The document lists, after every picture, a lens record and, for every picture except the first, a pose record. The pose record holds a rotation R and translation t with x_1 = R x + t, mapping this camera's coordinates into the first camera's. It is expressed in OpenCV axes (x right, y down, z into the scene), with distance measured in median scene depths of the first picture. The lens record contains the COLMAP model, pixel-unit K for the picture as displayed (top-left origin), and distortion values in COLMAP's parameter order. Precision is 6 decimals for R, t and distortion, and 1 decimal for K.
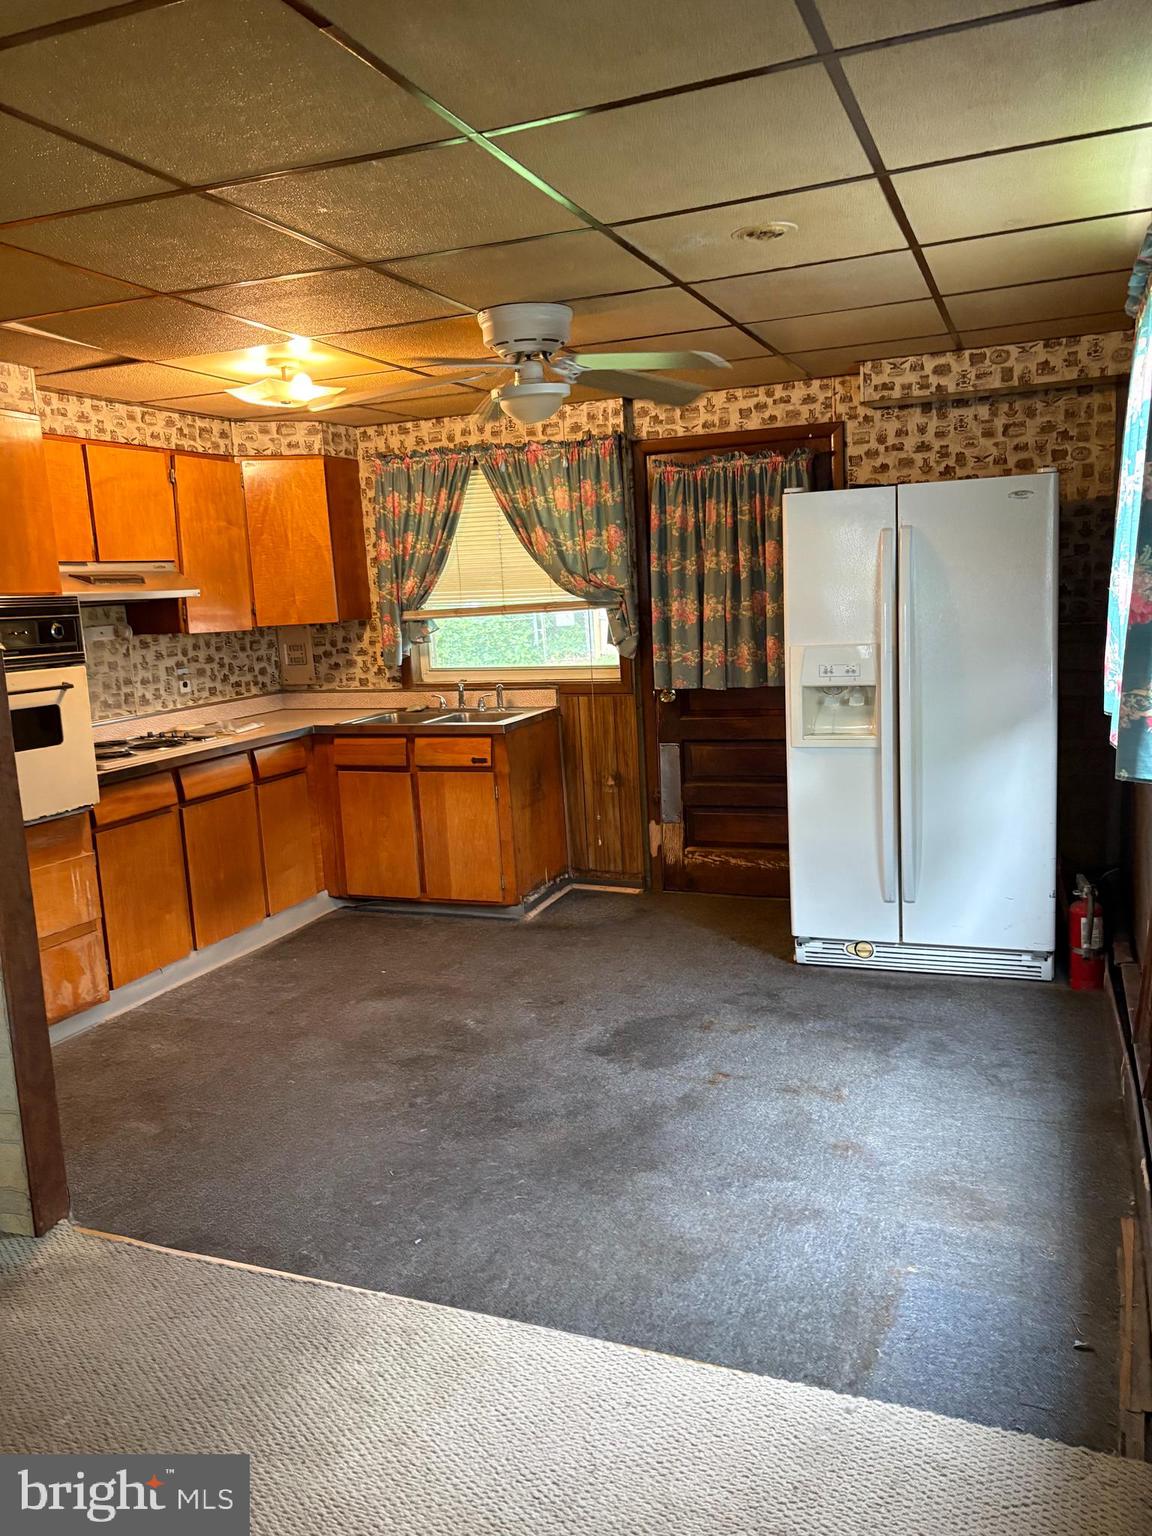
lens RADIAL K [[1158.9, 0, 579.8], [0, 1158.9, 771.3], [0, 0, 1]] dist [0.054114, -0.039640]
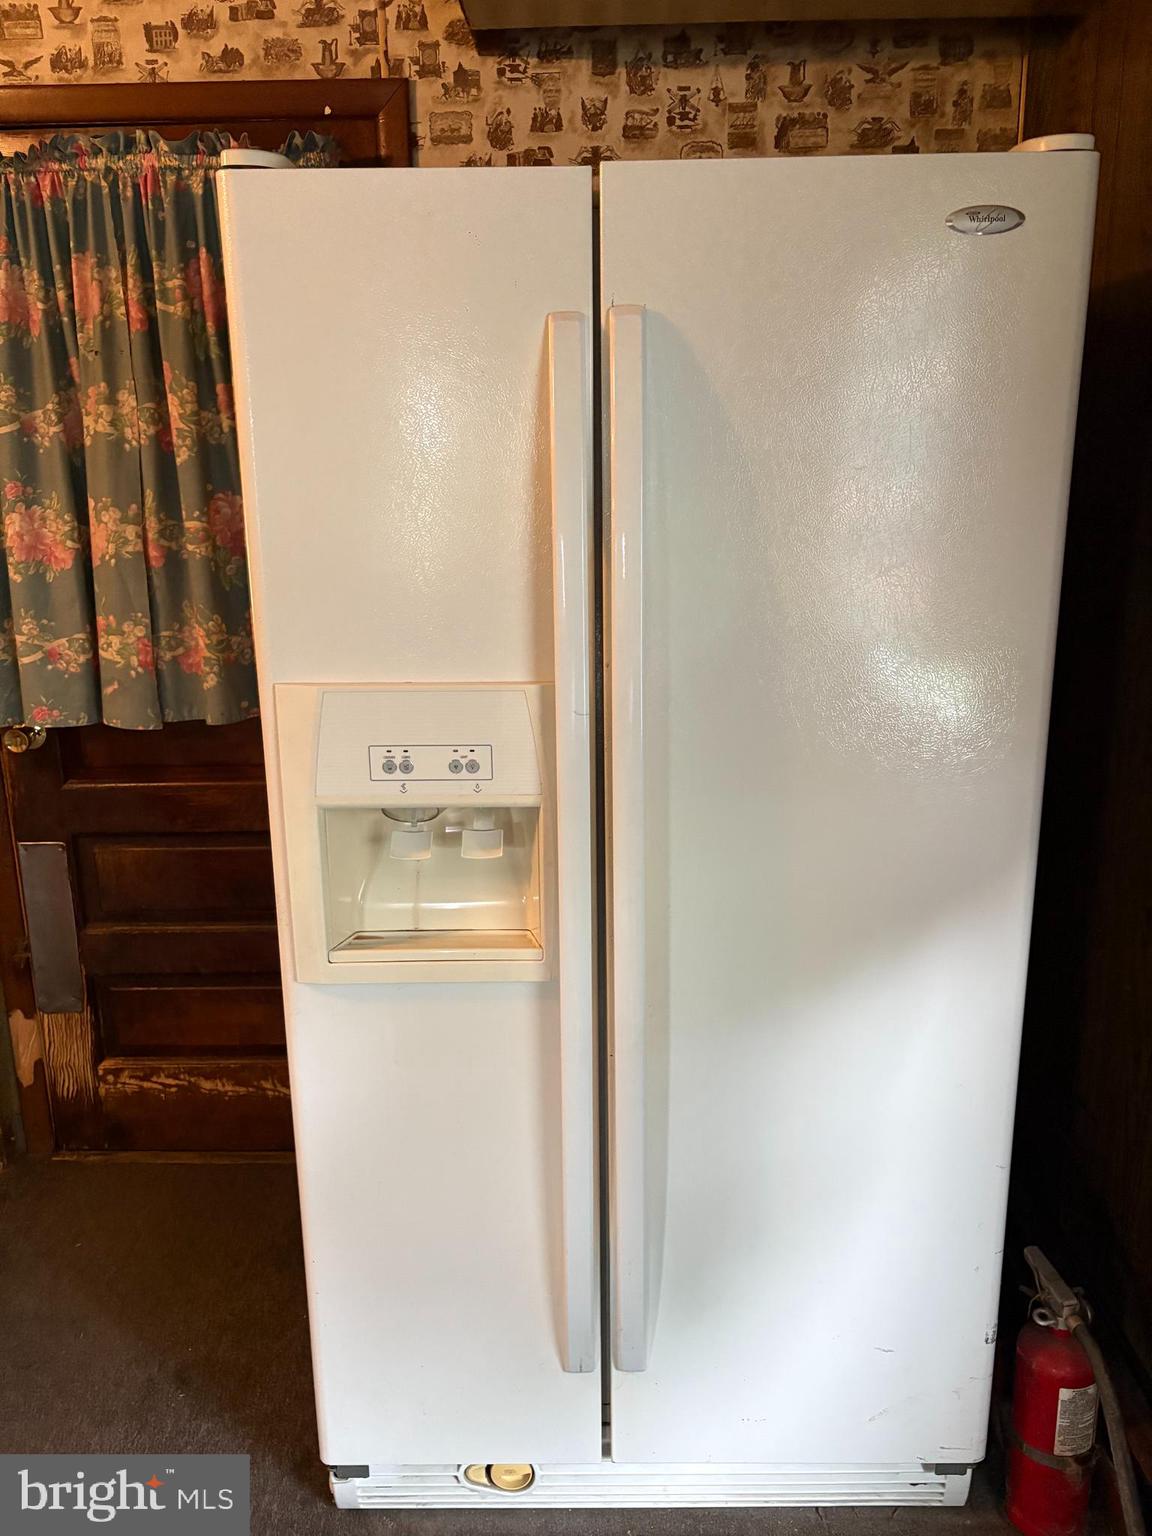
lens RADIAL K [[1158.9, 0, 583.3], [0, 1158.9, 757.1], [0, 0, 1]] dist [0.054114, -0.039640]
pose [[0.933857, -0.050160, 0.354112, 0.121541], [0.023372, 0.996559, 0.079526, -0.092118], [-0.356882, -0.065989, 0.931816, 0.558114]]
